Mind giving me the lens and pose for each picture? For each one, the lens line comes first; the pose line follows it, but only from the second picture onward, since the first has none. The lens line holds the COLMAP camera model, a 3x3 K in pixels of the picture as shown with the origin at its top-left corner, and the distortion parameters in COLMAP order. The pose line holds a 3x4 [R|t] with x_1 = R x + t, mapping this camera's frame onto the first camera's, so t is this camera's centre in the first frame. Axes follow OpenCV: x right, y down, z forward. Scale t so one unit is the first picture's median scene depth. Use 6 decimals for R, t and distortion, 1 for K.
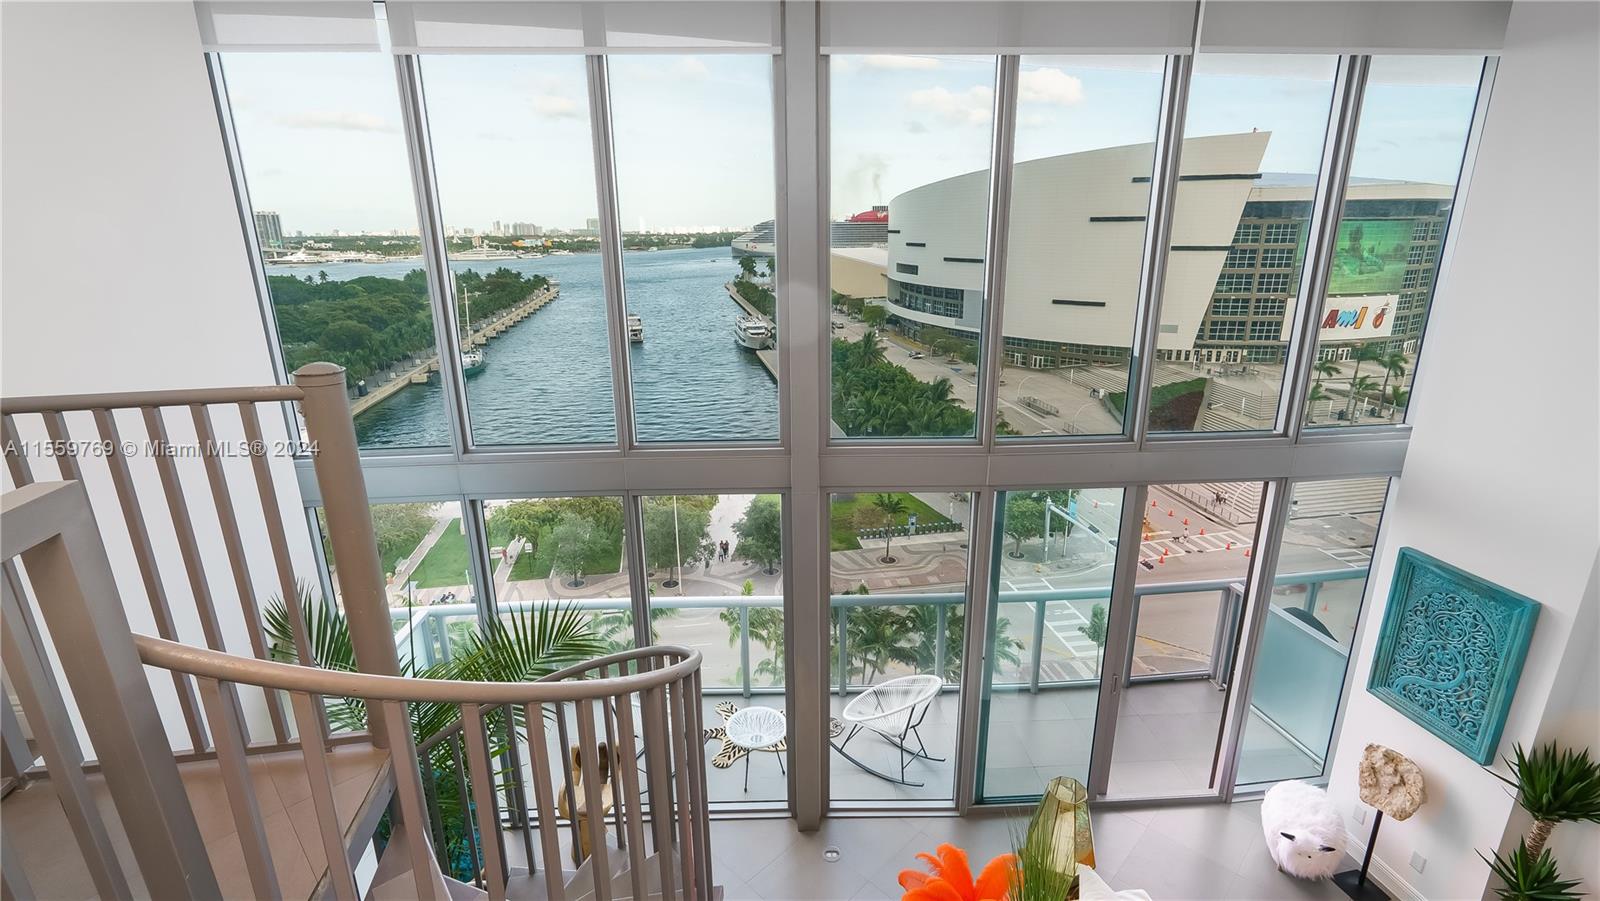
lens RADIAL K [[736.1, 0, 800.2], [0, 736.1, 448.8], [0, 0, 1]] dist [-0.004540, 0.000903]
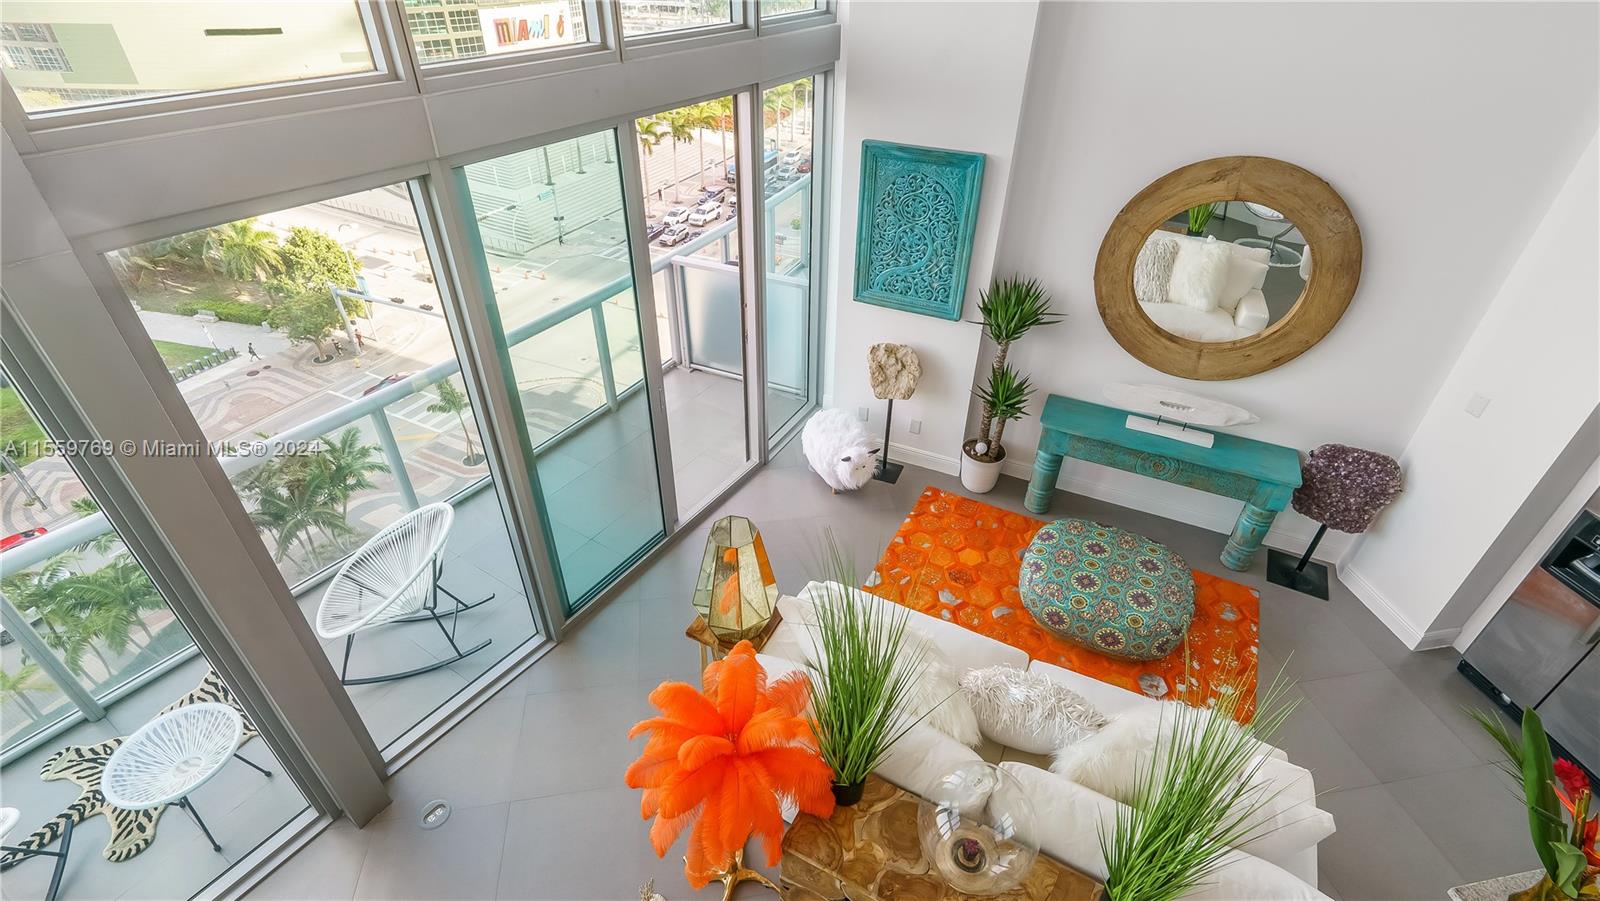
lens RADIAL K [[736.1, 0, 800.2], [0, 736.1, 448.8], [0, 0, 1]] dist [-0.004540, 0.000903]
pose [[0.585548, -0.455164, 0.670791, -0.049723], [0.216740, 0.885265, 0.411497, 0.059167], [-0.781126, -0.095564, 0.617017, 0.330034]]
